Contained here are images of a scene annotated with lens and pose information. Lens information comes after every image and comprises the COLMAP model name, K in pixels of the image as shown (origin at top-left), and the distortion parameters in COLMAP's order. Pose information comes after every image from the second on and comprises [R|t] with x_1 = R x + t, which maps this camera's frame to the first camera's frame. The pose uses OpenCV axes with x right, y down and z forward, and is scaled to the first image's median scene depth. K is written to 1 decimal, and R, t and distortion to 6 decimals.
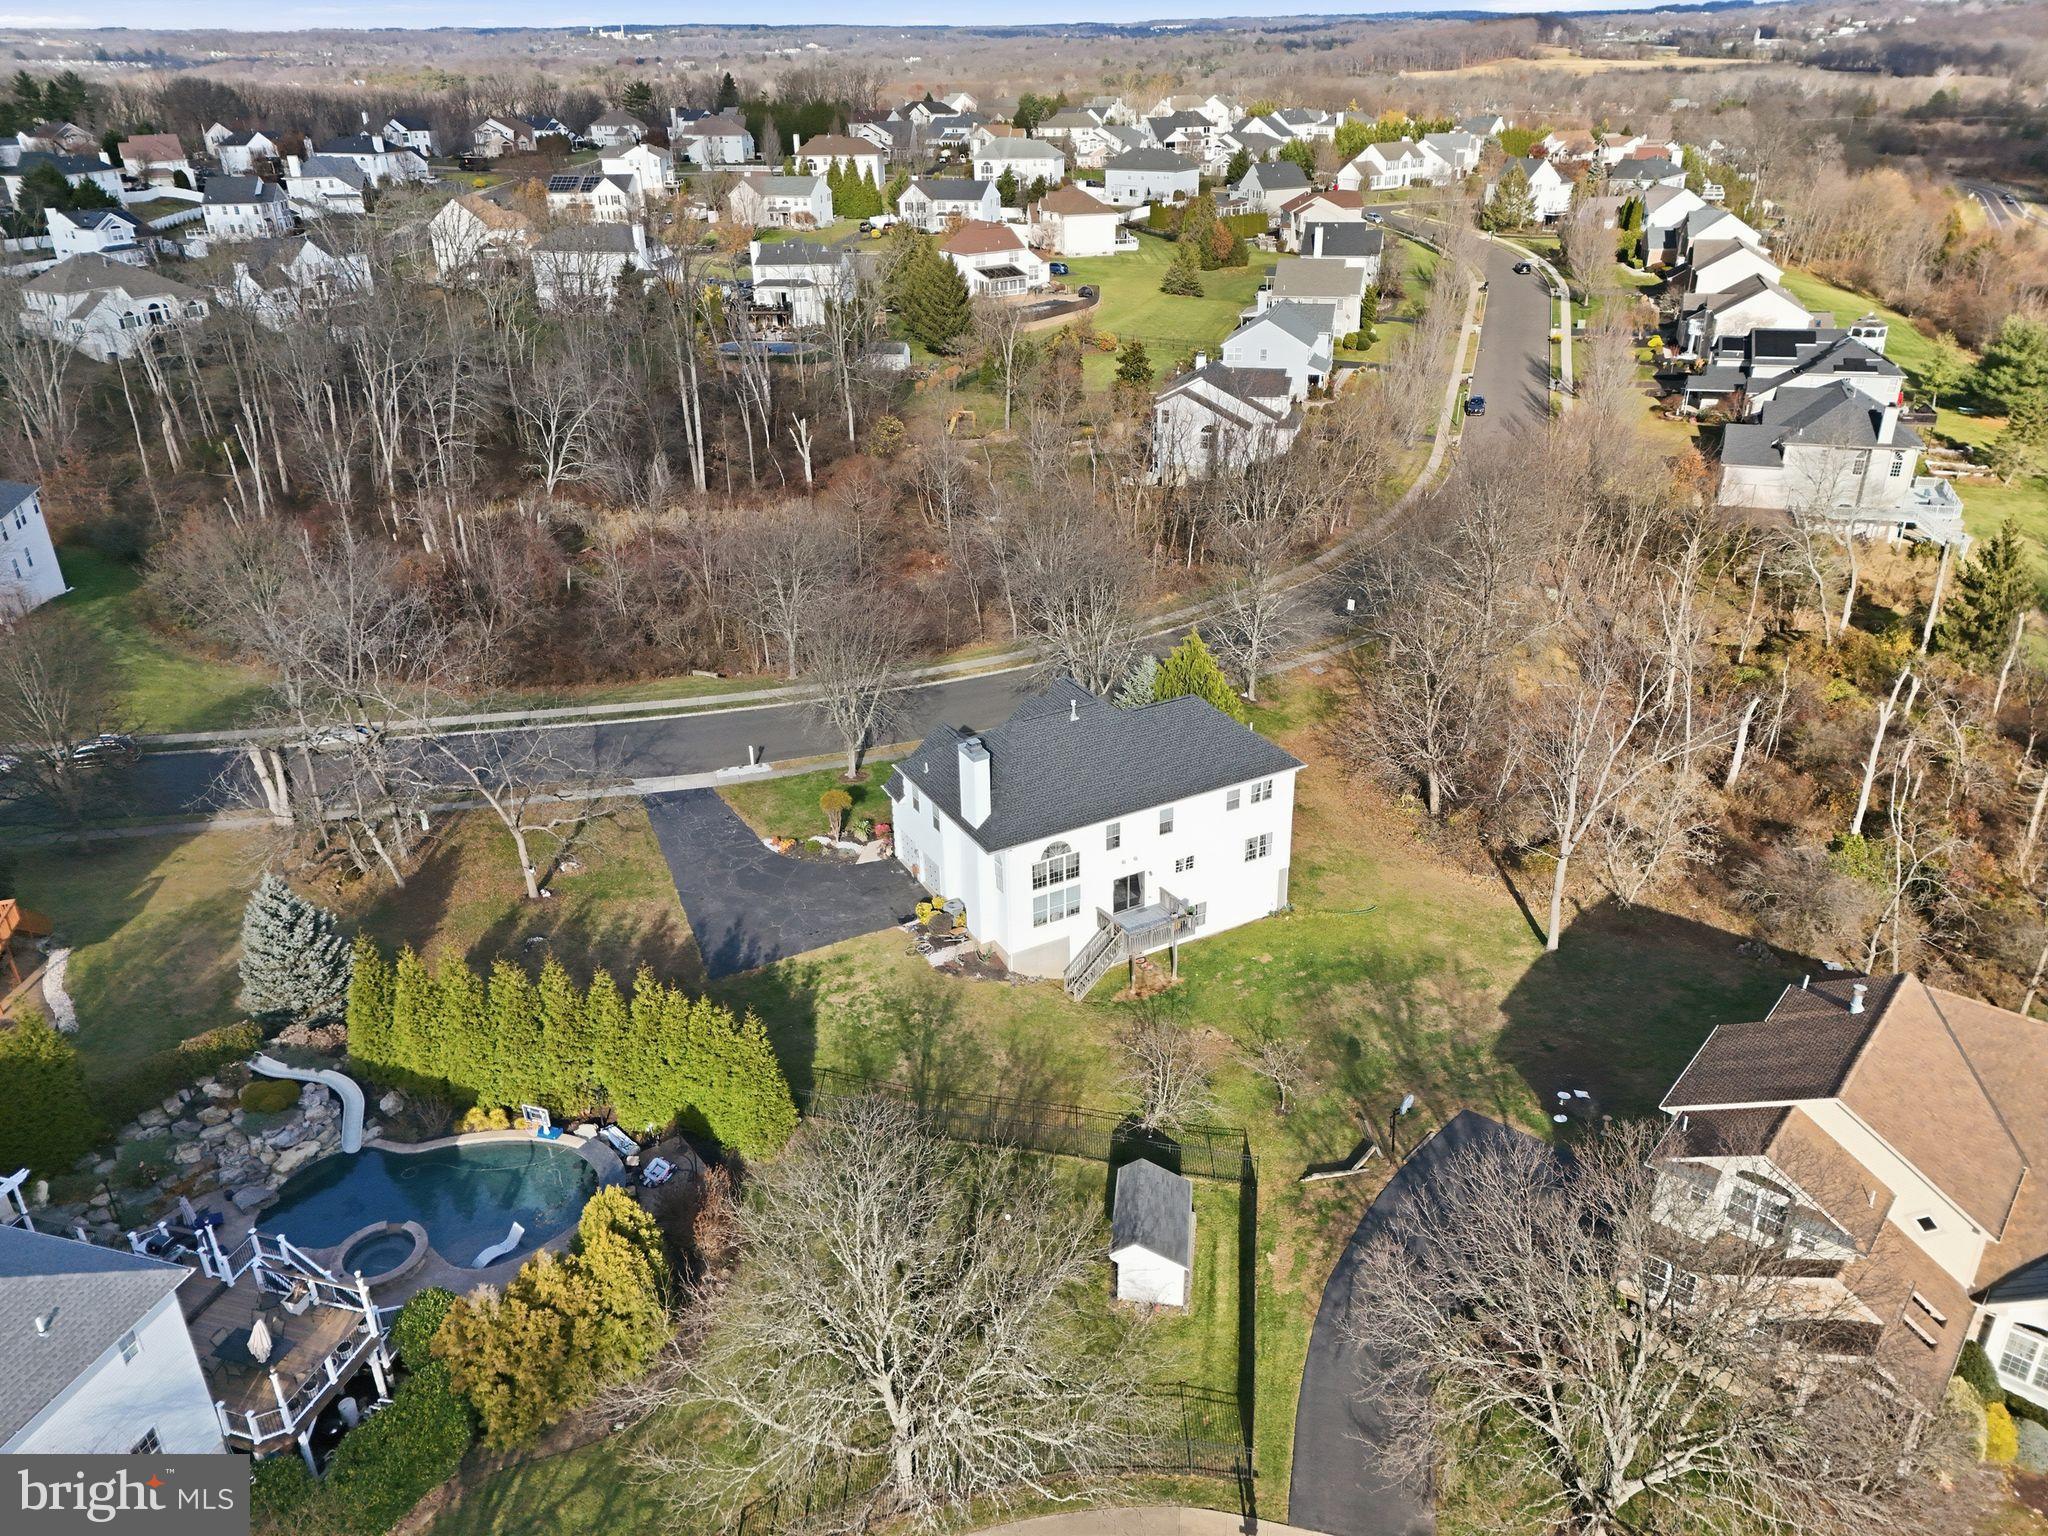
lens RADIAL K [[1492.8, 0, 1028.0], [0, 1492.8, 751.4], [0, 0, 1]] dist [0.069472, -0.057360]
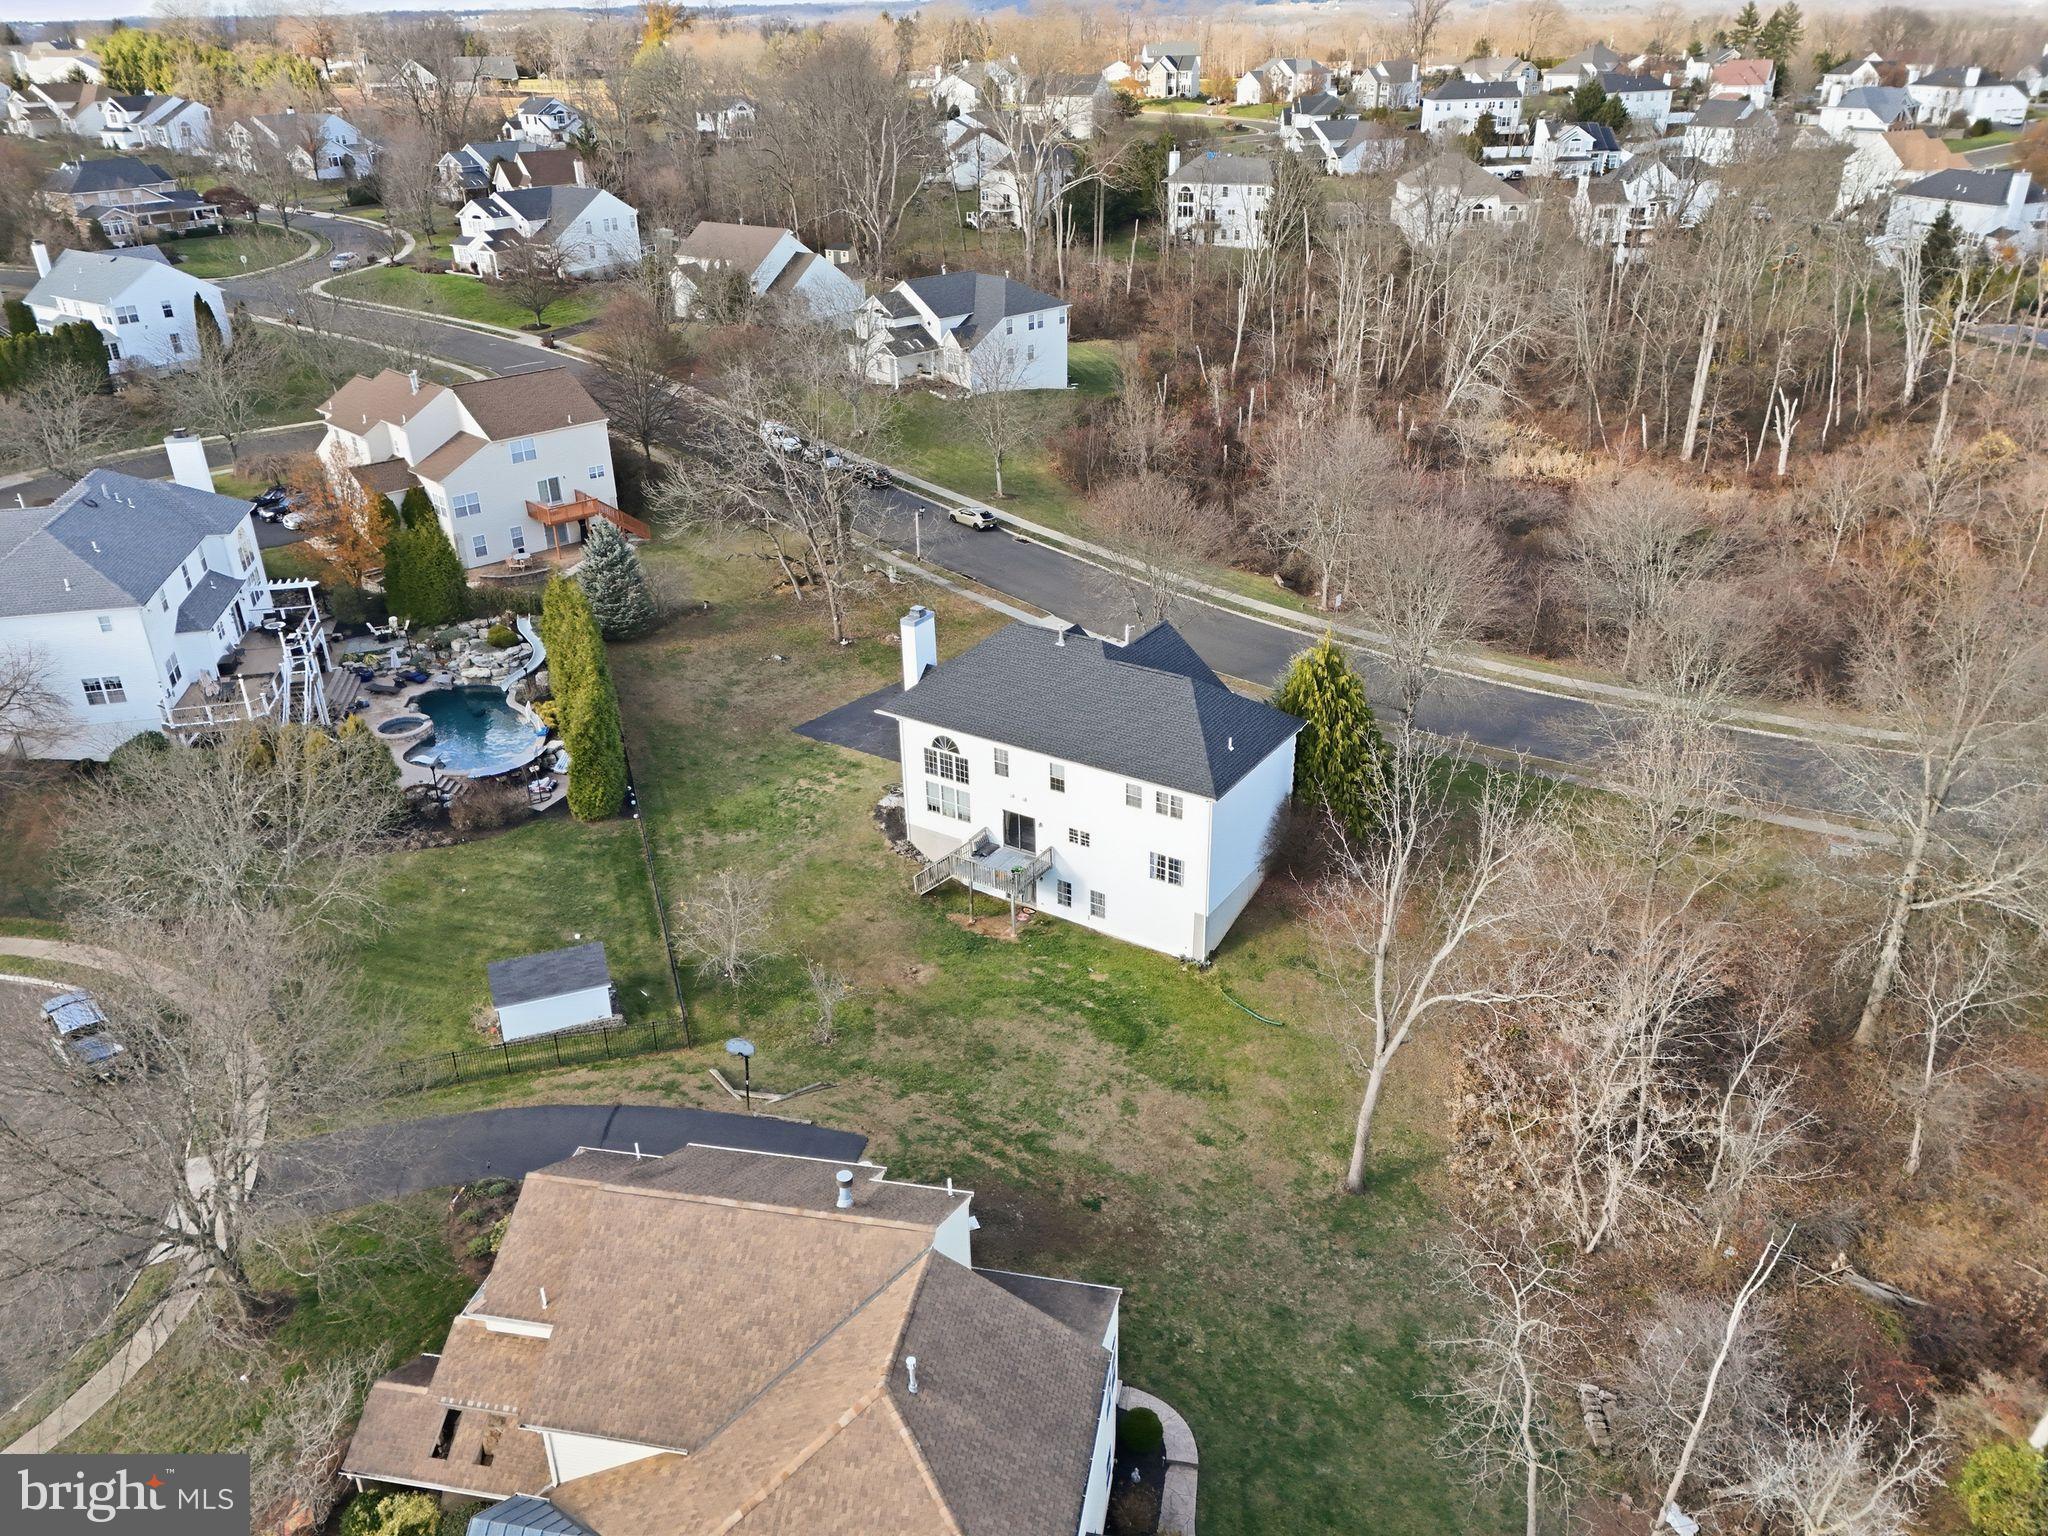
lens RADIAL K [[1492.8, 0, 1028.0], [0, 1492.8, 751.4], [0, 0, 1]] dist [0.069472, -0.057360]
pose [[0.482966, 0.397421, -0.780257, 0.411986], [-0.371059, 0.899998, 0.228732, -0.089101], [0.793132, 0.179052, 0.582135, 0.229139]]
